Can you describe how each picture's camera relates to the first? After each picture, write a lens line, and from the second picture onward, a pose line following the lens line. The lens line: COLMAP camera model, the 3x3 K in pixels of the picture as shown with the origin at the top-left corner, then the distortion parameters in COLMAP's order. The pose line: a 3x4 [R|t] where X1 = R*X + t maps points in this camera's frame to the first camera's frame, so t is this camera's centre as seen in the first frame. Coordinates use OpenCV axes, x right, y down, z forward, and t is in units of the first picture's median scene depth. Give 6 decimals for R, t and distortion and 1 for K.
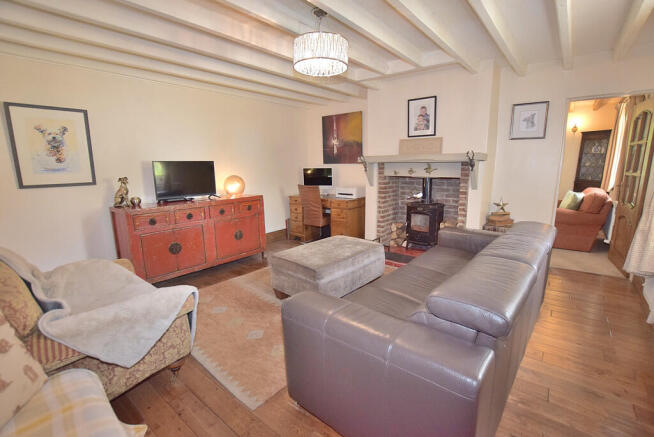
lens RADIAL K [[298.7, 0, 325.6], [0, 298.7, 219.4], [0, 0, 1]] dist [-0.004573, -0.000818]
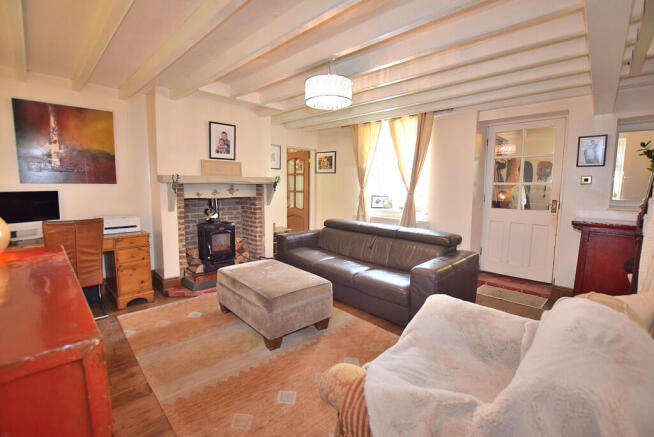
lens RADIAL K [[298.7, 0, 325.7], [0, 298.7, 217.3], [0, 0, 1]] dist [-0.004573, -0.000818]
pose [[0.118667, -0.101606, 0.987722, -0.686439], [0.170864, 0.982002, 0.080489, -0.100429], [-0.978123, 0.159214, 0.133892, 0.534632]]
